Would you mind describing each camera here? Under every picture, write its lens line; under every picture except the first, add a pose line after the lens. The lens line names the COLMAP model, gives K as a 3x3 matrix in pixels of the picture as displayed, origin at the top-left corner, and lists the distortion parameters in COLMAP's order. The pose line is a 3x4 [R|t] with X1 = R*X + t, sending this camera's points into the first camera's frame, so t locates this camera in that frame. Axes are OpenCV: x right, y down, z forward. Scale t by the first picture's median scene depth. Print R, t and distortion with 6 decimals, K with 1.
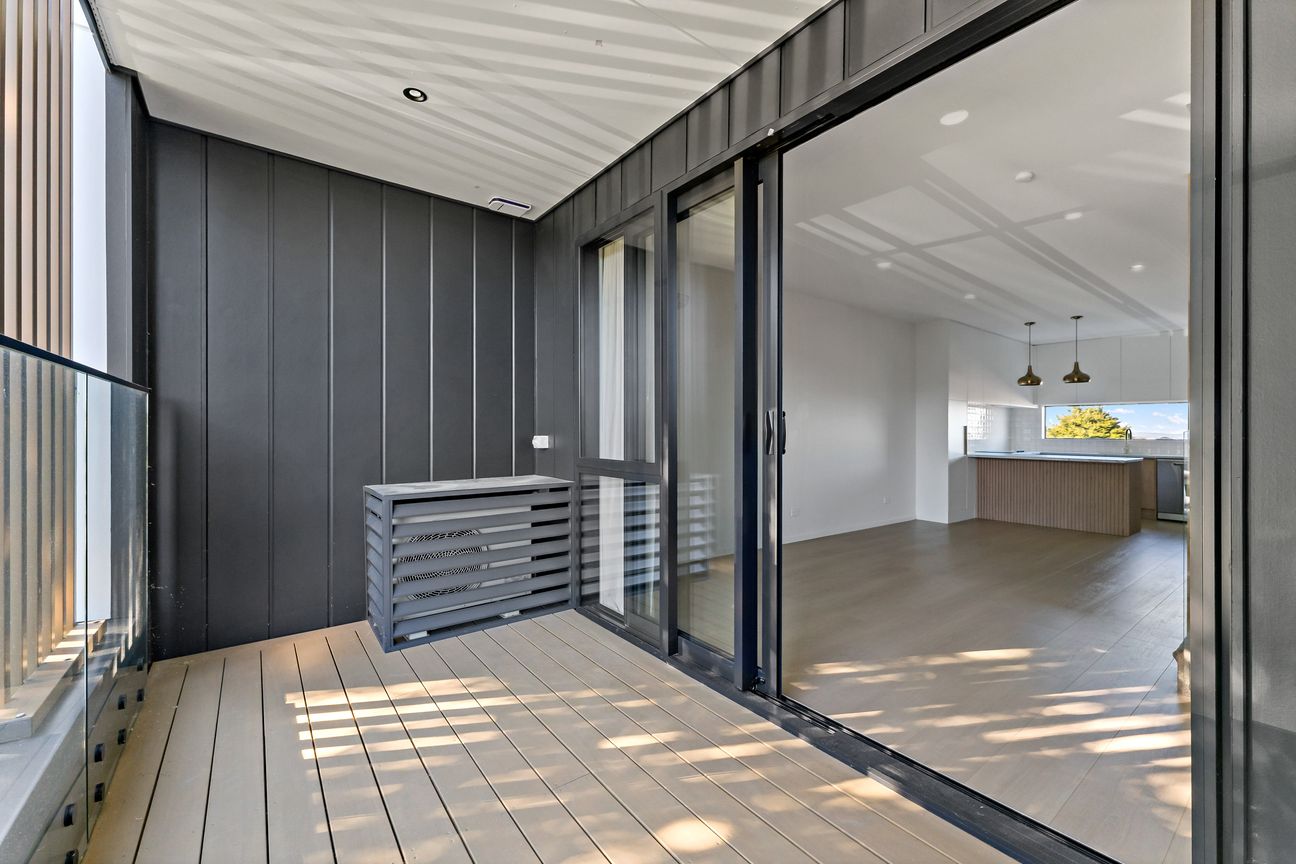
lens RADIAL K [[537.6, 0, 637.5], [0, 537.6, 426.2], [0, 0, 1]] dist [-0.001267, 0.000573]
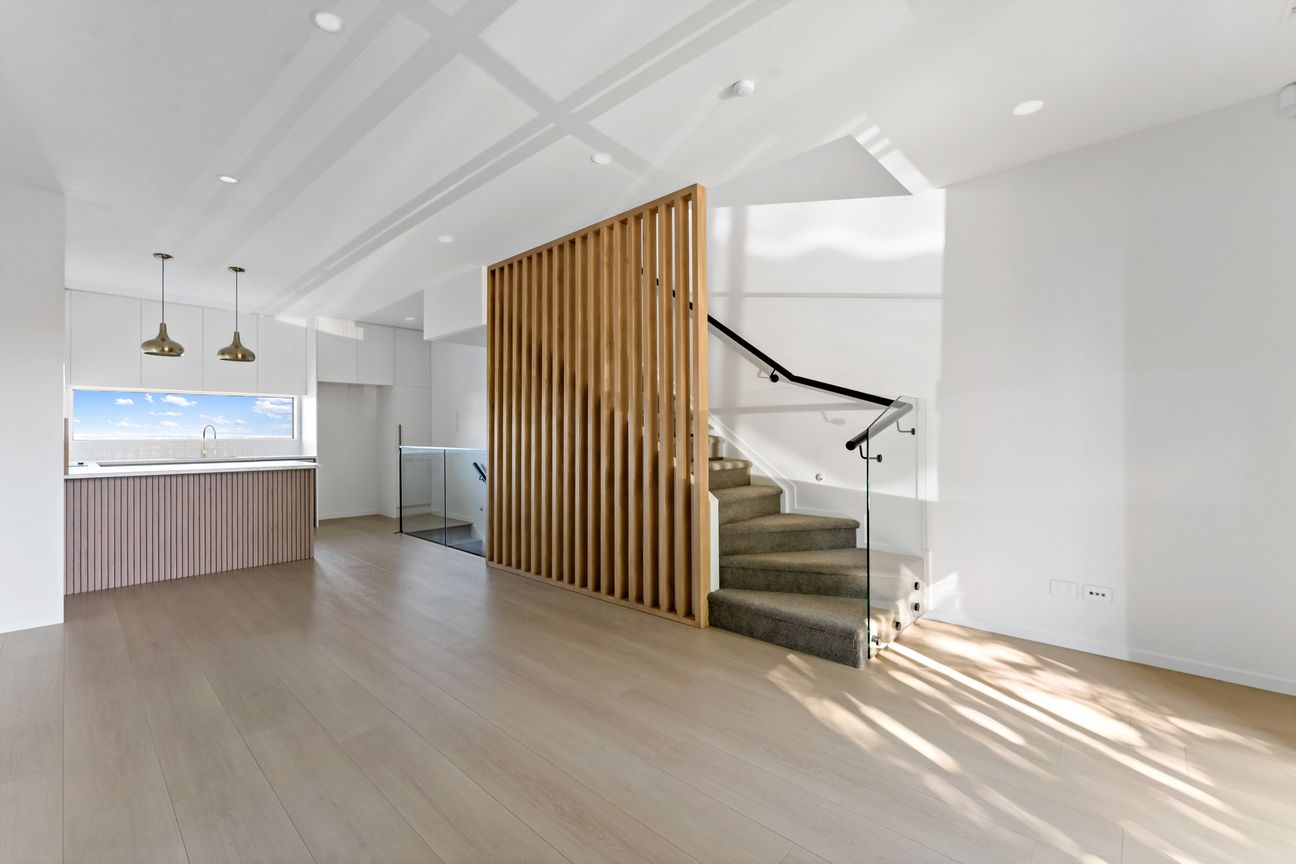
lens RADIAL K [[537.6, 0, 662.2], [0, 537.6, 432.7], [0, 0, 1]] dist [-0.001267, 0.000573]
pose [[-0.192154, -0.006544, 0.981343, 0.007435], [-0.009575, 0.999943, 0.004793, 0.005248], [-0.981318, -0.008476, -0.192205, 0.547527]]
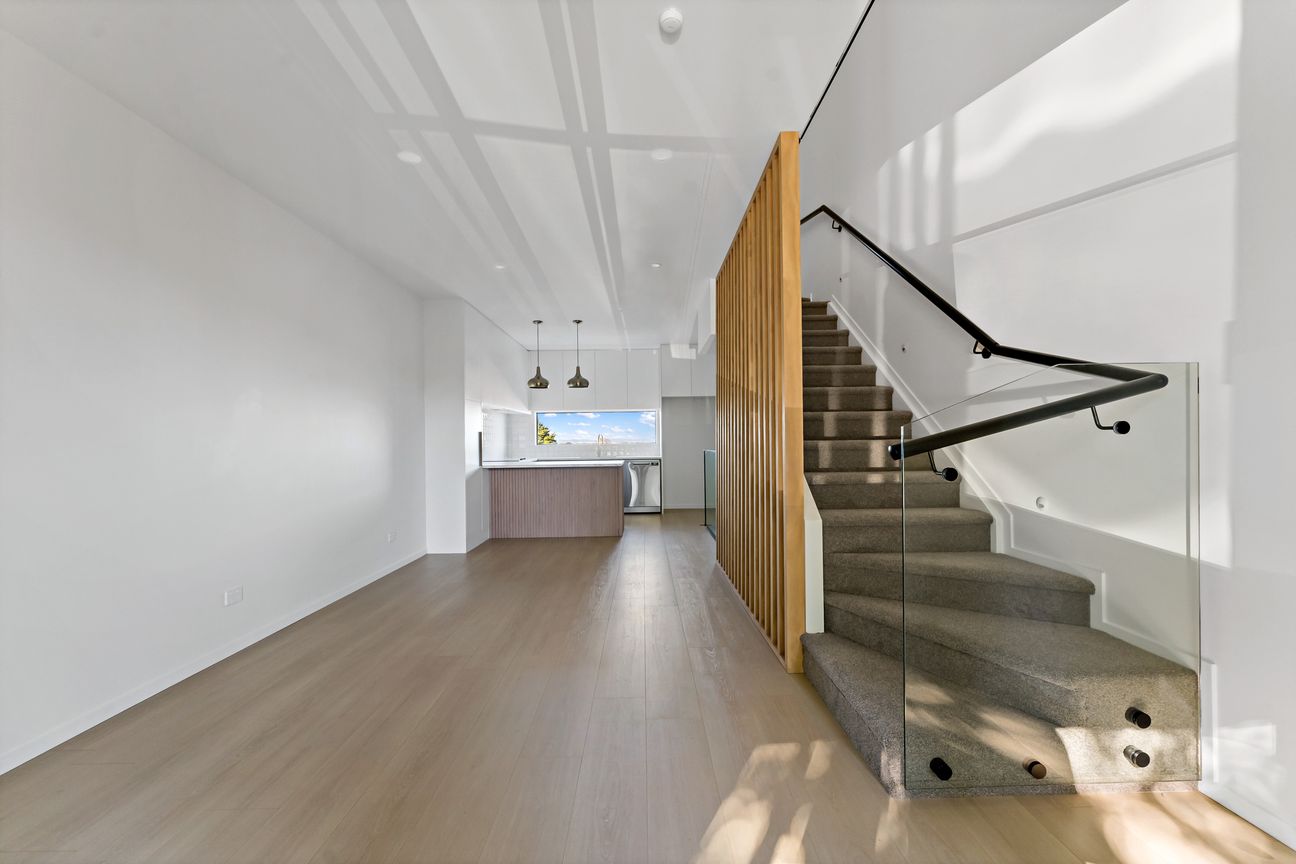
lens RADIAL K [[537.6, 0, 654.7], [0, 537.6, 440.9], [0, 0, 1]] dist [-0.001267, 0.000573]
pose [[0.585517, -0.017716, 0.810467, 0.089927], [0.011151, 0.999843, 0.013799, 0.004767], [-0.810584, 0.000958, 0.585622, 0.288496]]
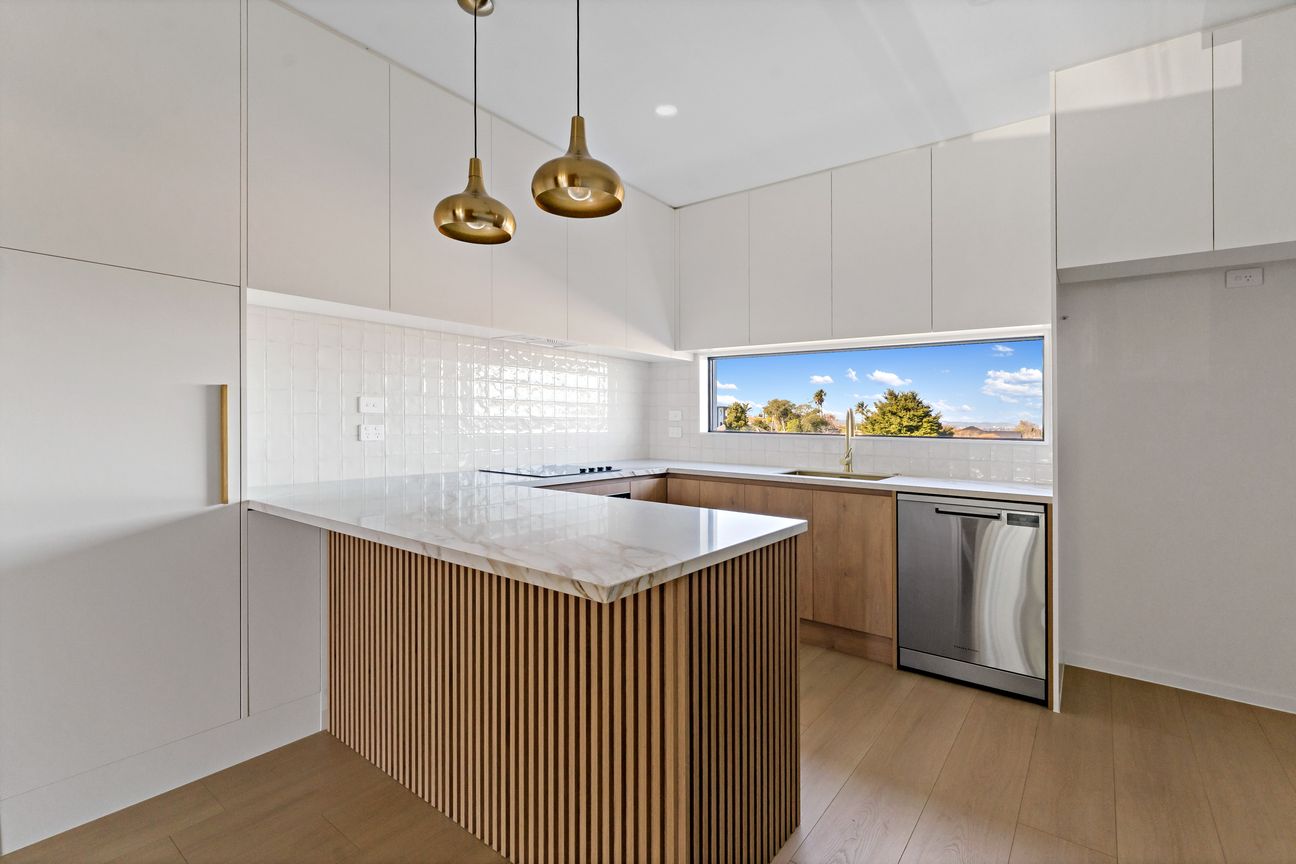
lens RADIAL K [[569.5, 0, 660.3], [0, 569.5, 406.6], [0, 0, 1]] dist [0.013642, 0.000040]
pose [[0.962453, 0.010906, 0.271228, 0.738407], [-0.007660, 0.999886, -0.013023, 0.010847], [-0.271339, 0.010457, 0.962427, 0.704553]]
